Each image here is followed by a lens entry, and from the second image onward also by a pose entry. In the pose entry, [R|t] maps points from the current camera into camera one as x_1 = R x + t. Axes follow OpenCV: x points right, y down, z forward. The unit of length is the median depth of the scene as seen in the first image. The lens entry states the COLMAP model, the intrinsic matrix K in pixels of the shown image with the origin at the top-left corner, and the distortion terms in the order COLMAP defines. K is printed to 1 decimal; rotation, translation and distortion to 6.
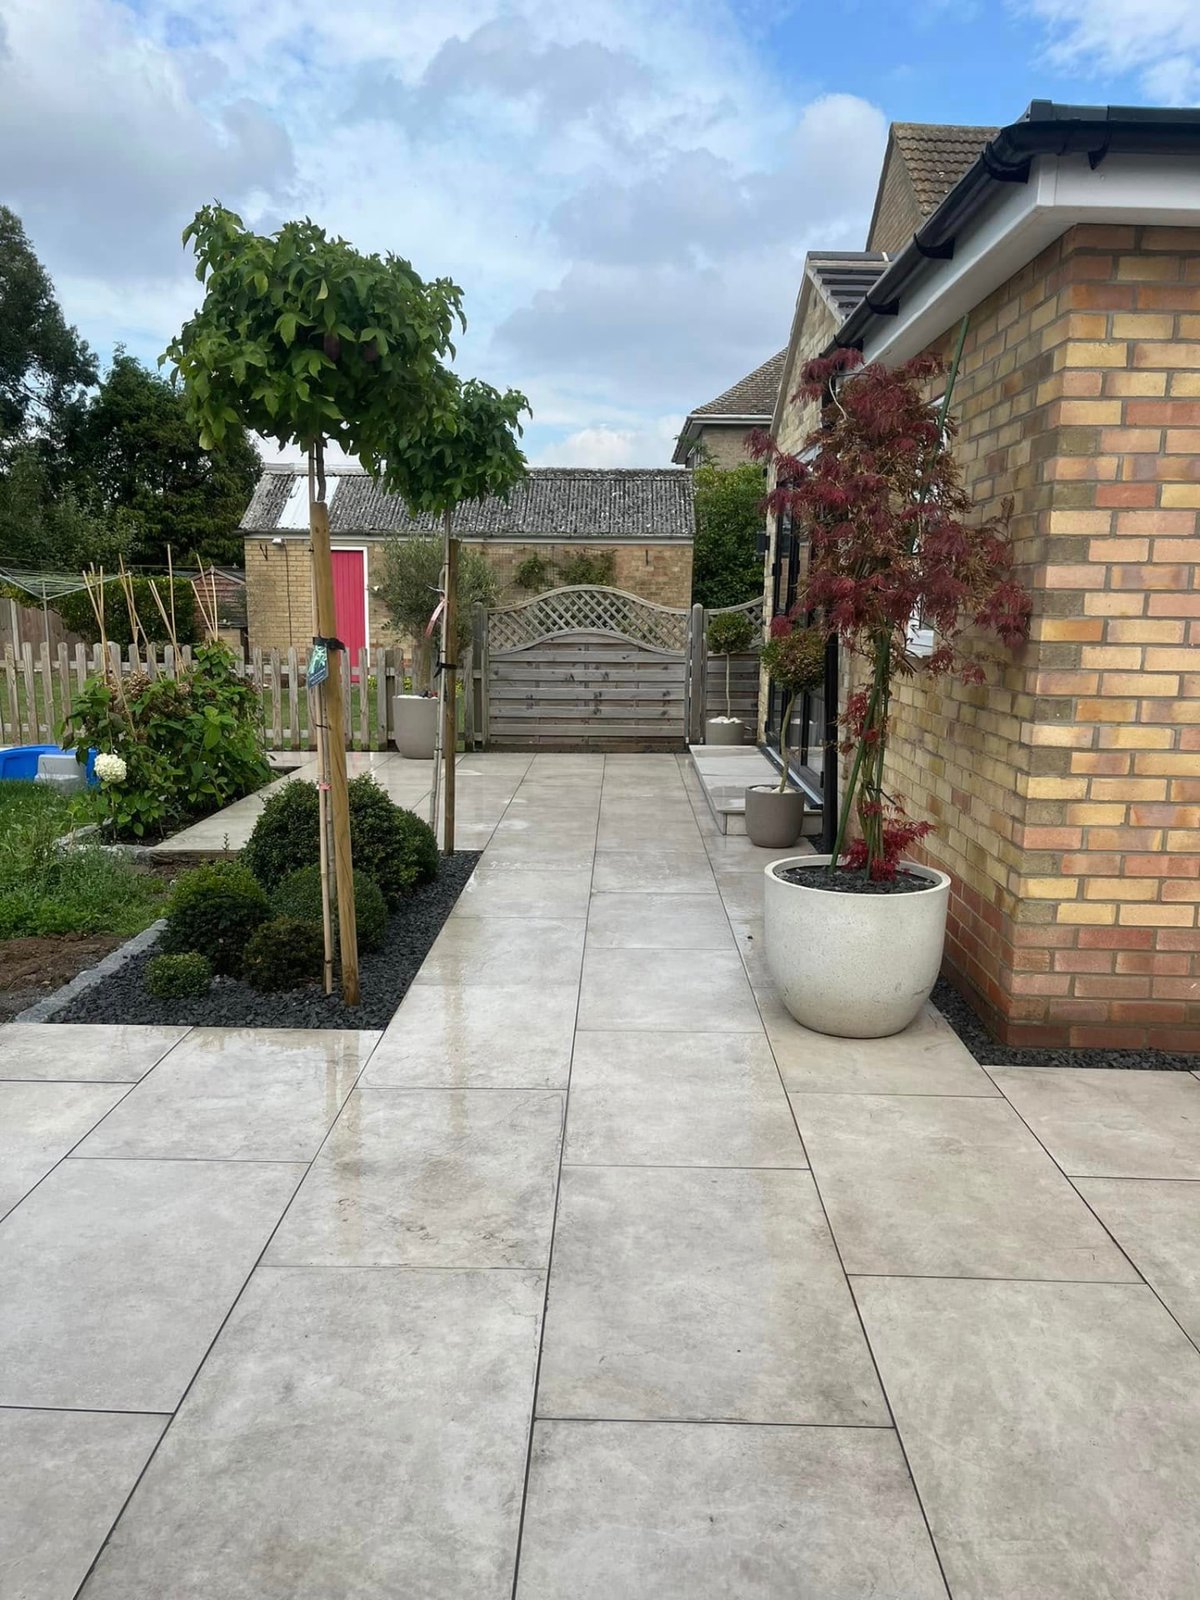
lens RADIAL K [[1204.2, 0, 602.7], [0, 1204.2, 815.8], [0, 0, 1]] dist [0.043392, -0.051118]
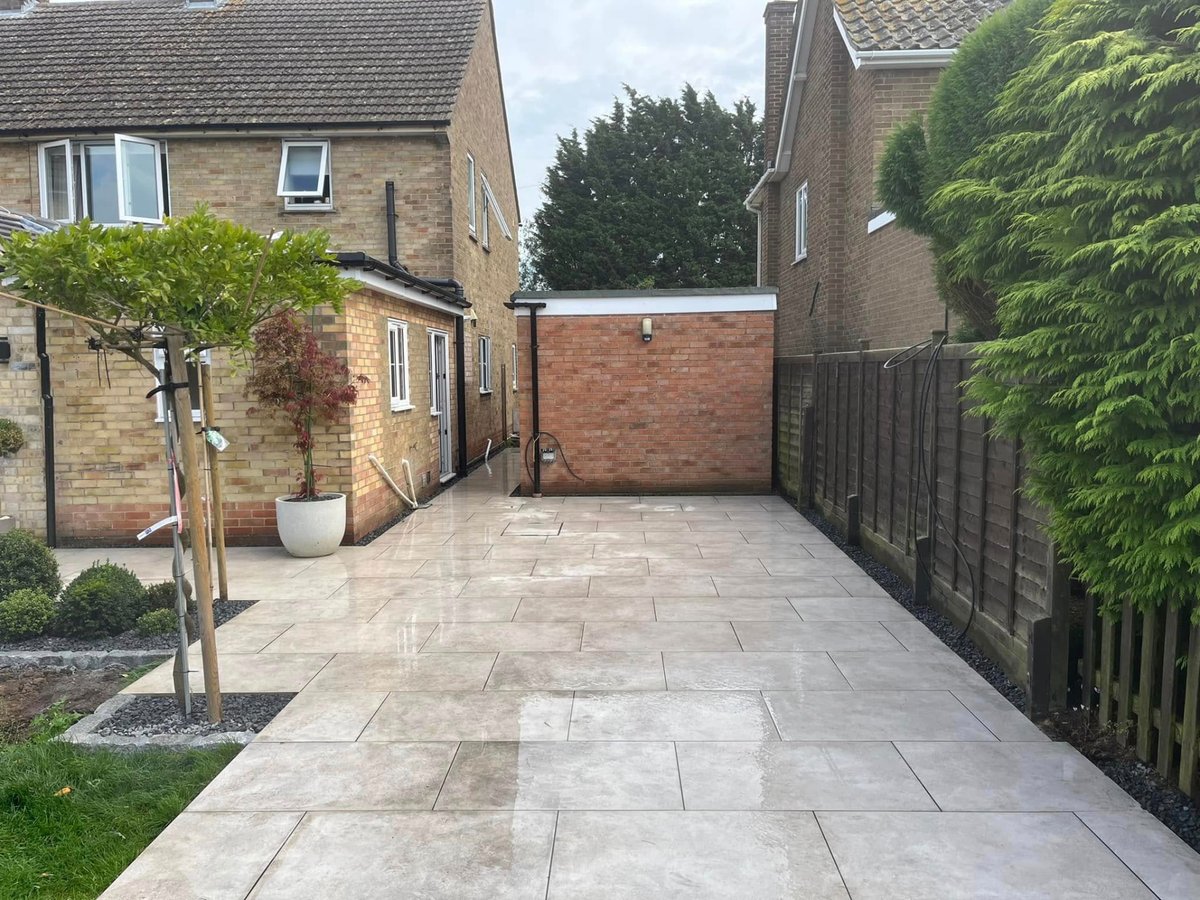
lens RADIAL K [[903.2, 0, 598.0], [0, 903.2, 450.8], [0, 0, 1]] dist [0.043392, -0.051118]
pose [[0.001872, -0.105499, 0.994418, -0.647995], [0.189971, 0.976348, 0.103224, -0.050854], [-0.981788, 0.188717, 0.021870, 0.112435]]
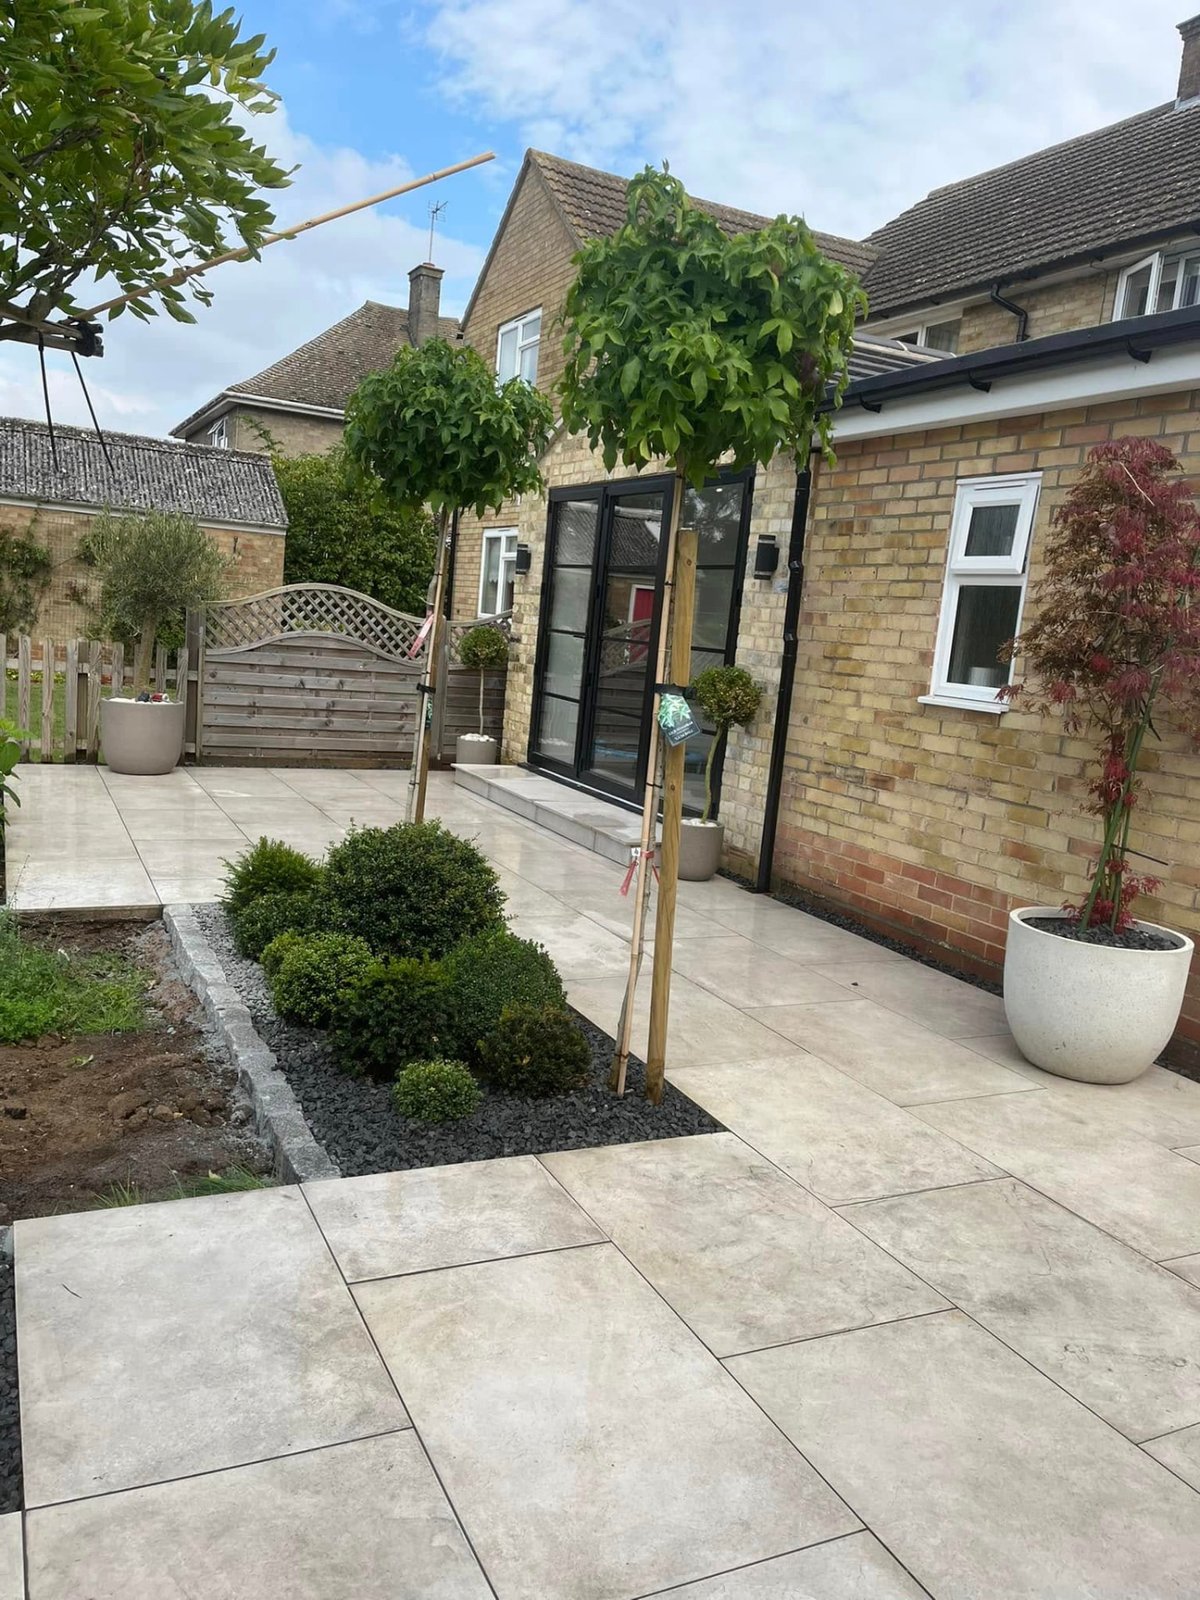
lens RADIAL K [[1204.2, 0, 593.7], [0, 1204.2, 808.9], [0, 0, 1]] dist [0.043392, -0.051118]
pose [[0.891222, -0.003417, 0.453555, -0.242500], [0.003437, 0.999994, 0.000780, -0.021430], [-0.453555, 0.000864, 0.891228, 0.092629]]
